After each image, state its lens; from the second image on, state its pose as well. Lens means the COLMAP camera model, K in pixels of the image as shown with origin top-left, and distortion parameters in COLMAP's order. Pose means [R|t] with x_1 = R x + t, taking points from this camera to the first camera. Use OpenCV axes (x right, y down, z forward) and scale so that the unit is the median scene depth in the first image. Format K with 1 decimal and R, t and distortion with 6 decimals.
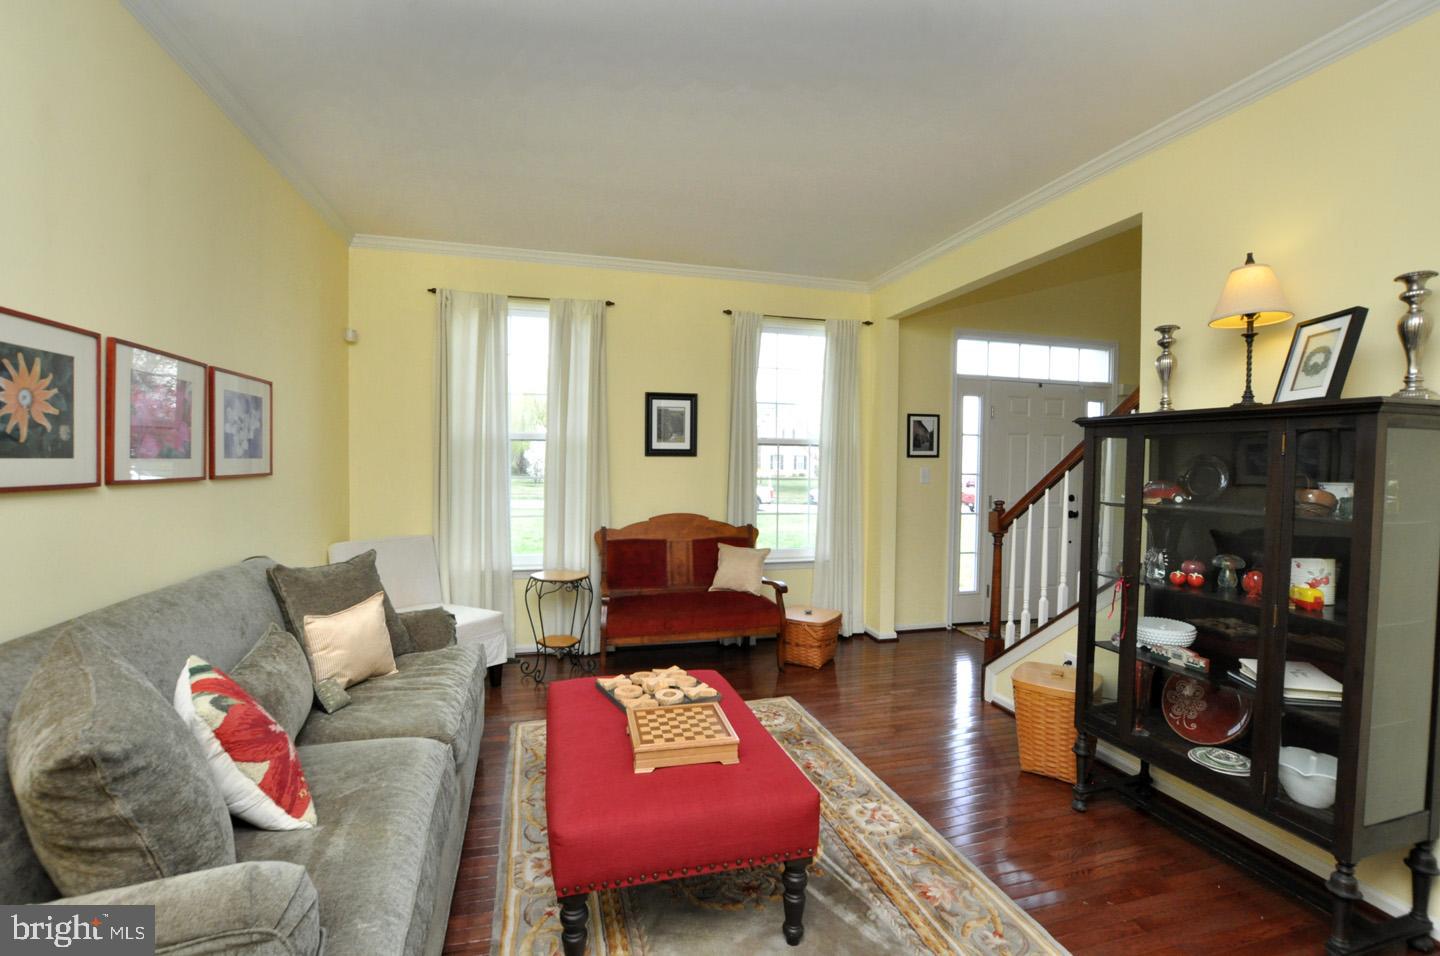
lens RADIAL K [[632.1, 0, 715.4], [0, 632.1, 476.2], [0, 0, 1]] dist [-0.027486, 0.000186]
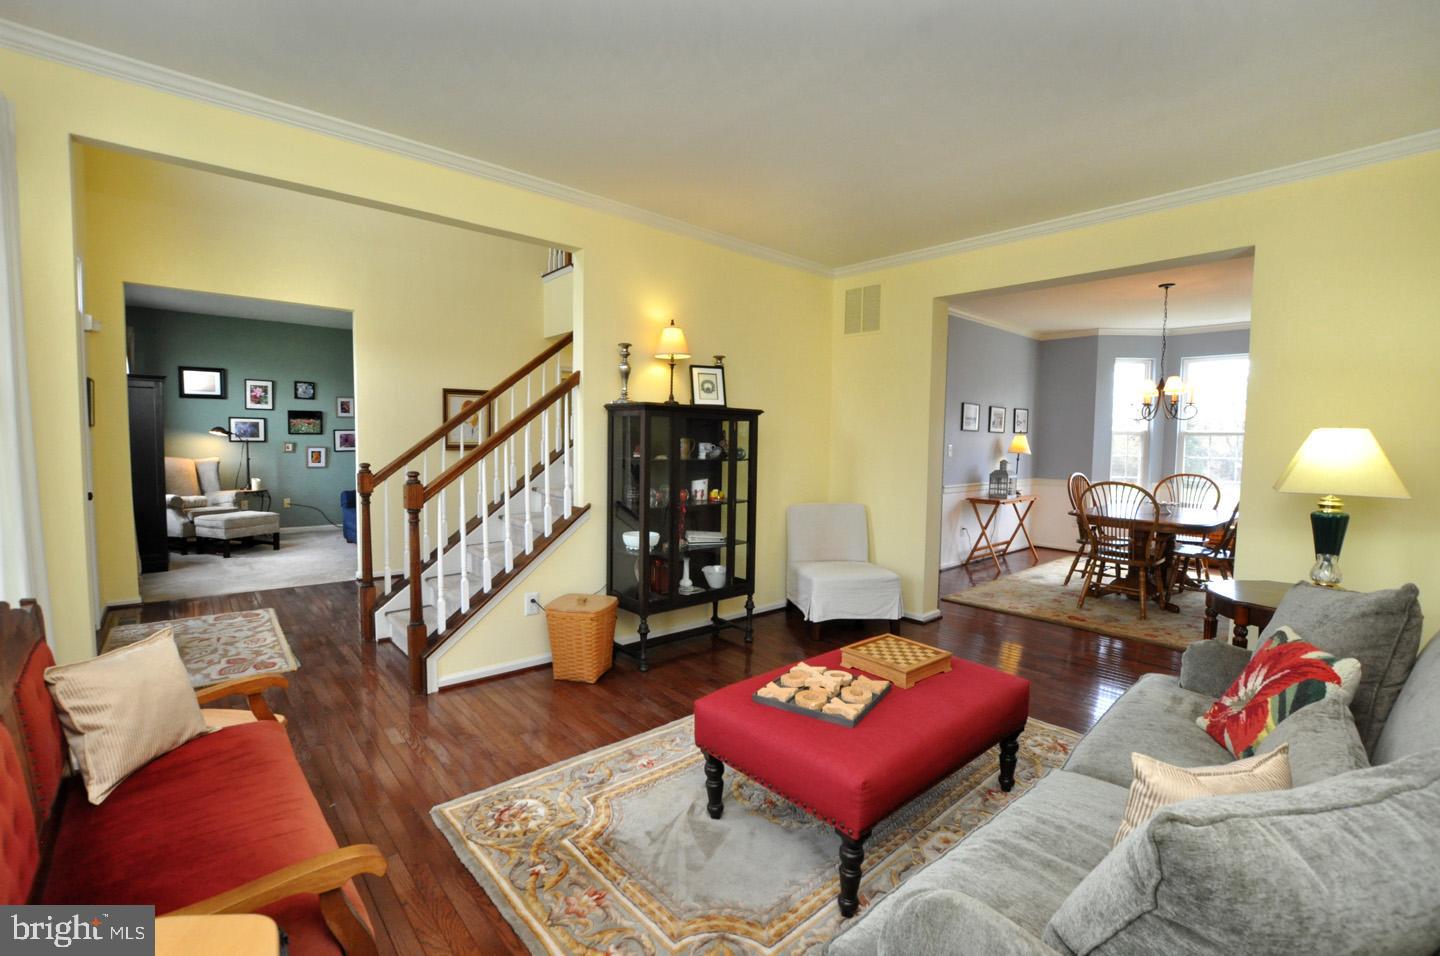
lens RADIAL K [[632.1, 0, 723.7], [0, 632.1, 480.0], [0, 0, 1]] dist [-0.027486, 0.000186]
pose [[-0.448174, -0.079855, 0.890372, -0.802551], [-0.001706, 0.996077, 0.088476, -0.044587], [-0.893945, 0.038134, -0.446552, 1.500449]]
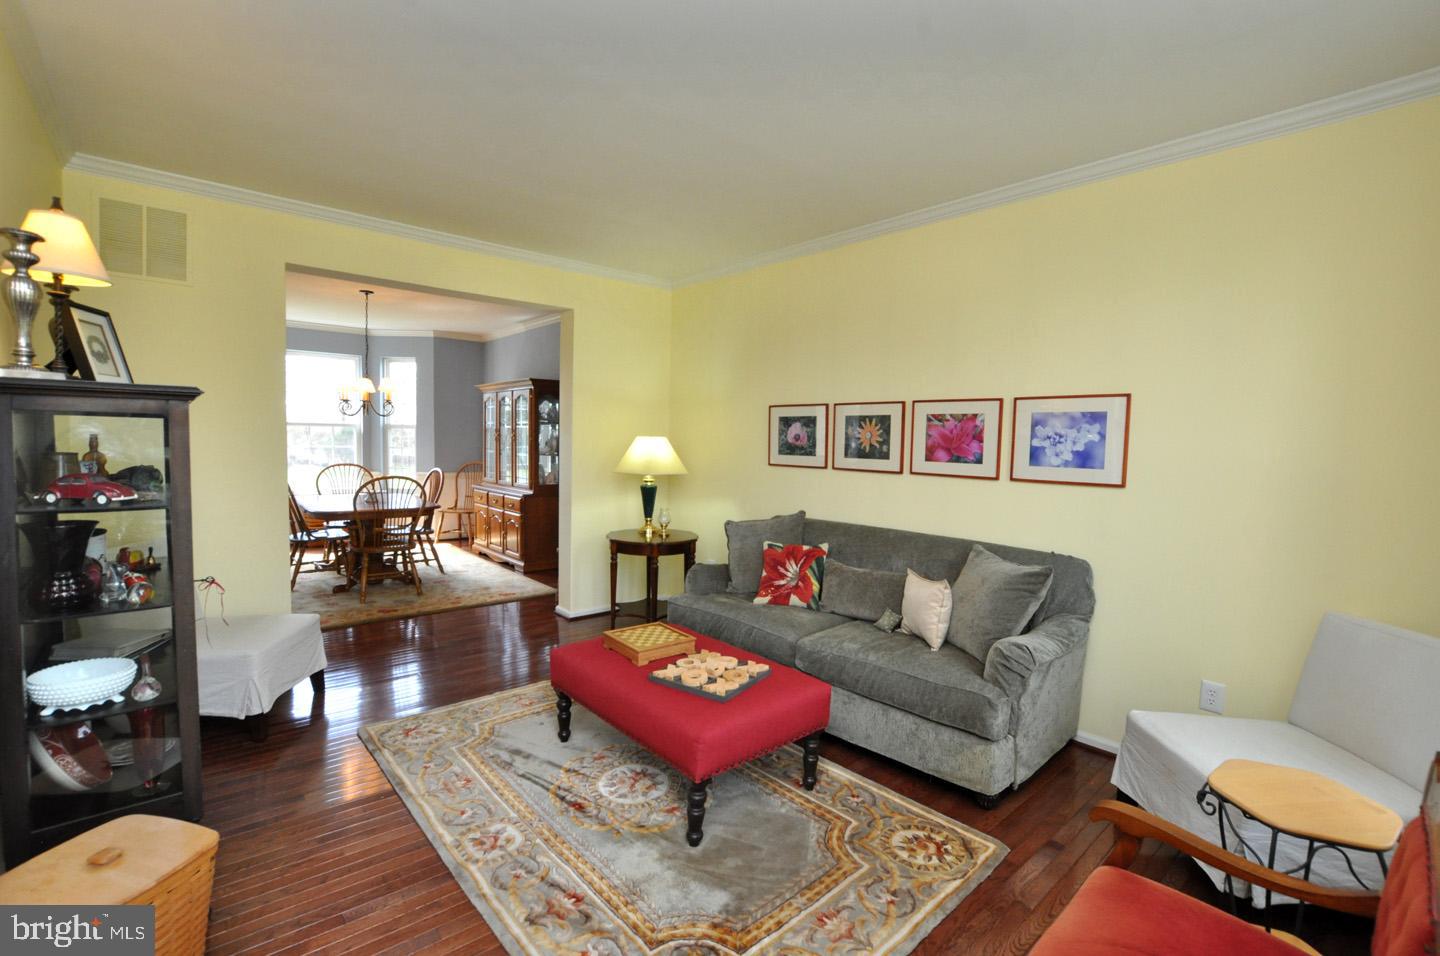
lens RADIAL K [[632.1, 0, 726.8], [0, 632.1, 476.6], [0, 0, 1]] dist [-0.027486, 0.000186]
pose [[-0.891671, -0.010233, -0.452568, 0.366805], [-0.048411, 0.996167, 0.072859, -0.073189], [0.450087, 0.086875, -0.888749, 1.906787]]
